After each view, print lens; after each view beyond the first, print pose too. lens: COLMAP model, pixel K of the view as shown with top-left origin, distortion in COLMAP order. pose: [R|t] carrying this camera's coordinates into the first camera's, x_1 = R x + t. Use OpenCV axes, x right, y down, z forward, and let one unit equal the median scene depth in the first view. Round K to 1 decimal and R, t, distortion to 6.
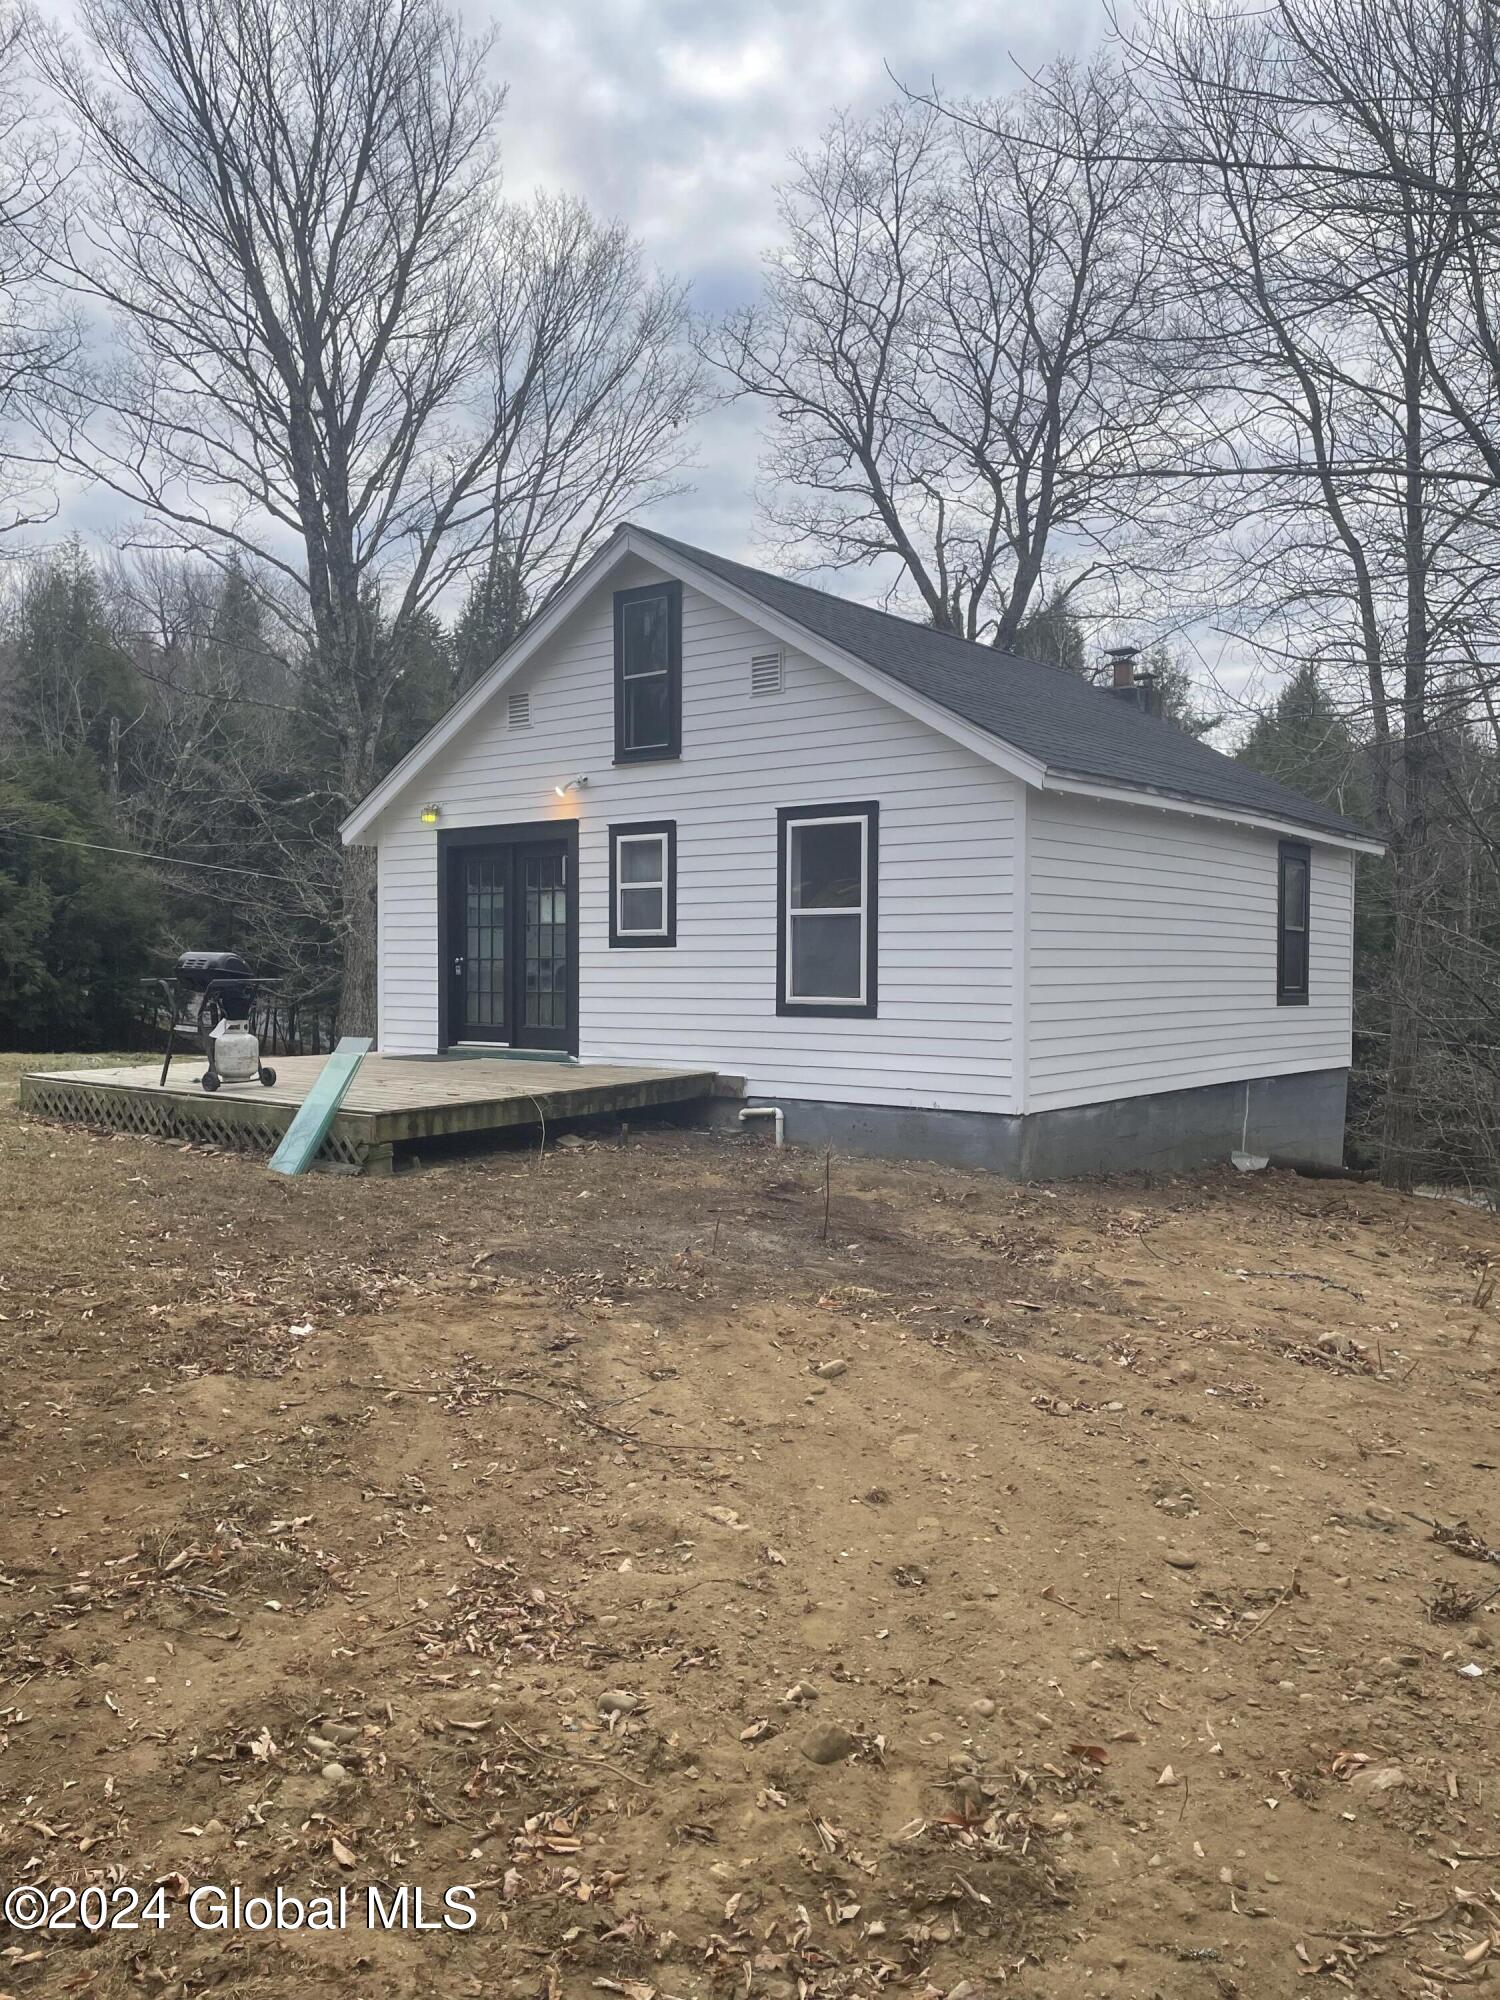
lens RADIAL K [[1544.1, 0, 751.5], [0, 1544.1, 992.1], [0, 0, 1]] dist [0.048229, -0.071972]
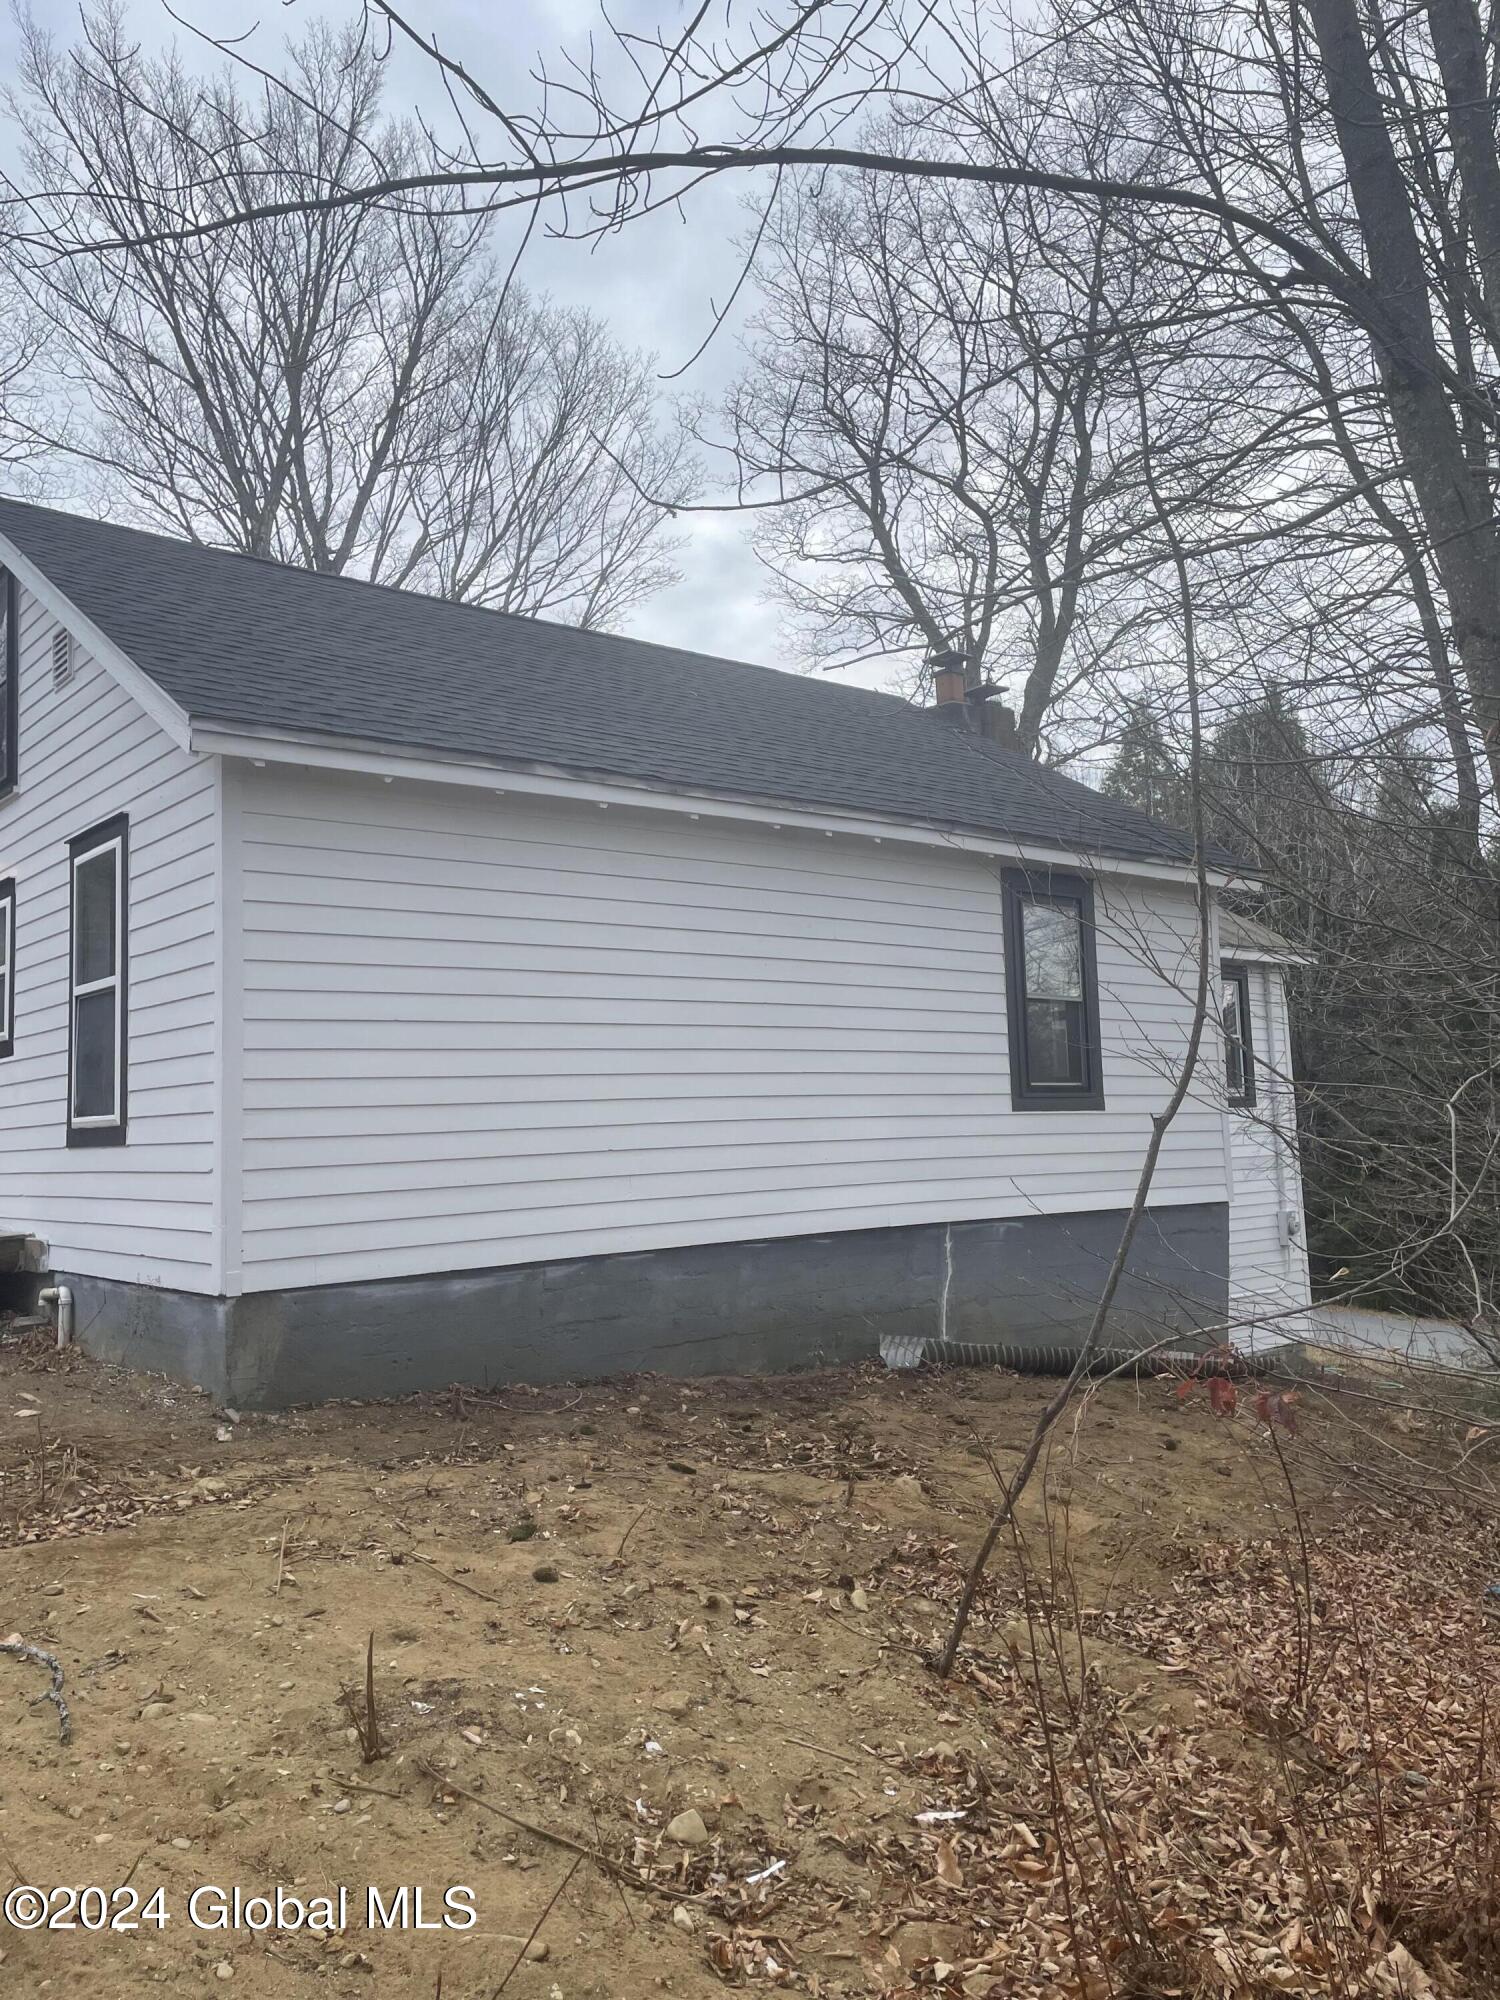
lens RADIAL K [[1544.1, 0, 748.0], [0, 1544.1, 1004.8], [0, 0, 1]] dist [0.048229, -0.071972]
pose [[0.977782, -0.053836, -0.202594, 0.449856], [0.034927, 0.994789, -0.095782, 0.028583], [0.206695, 0.086578, 0.974567, 0.397560]]
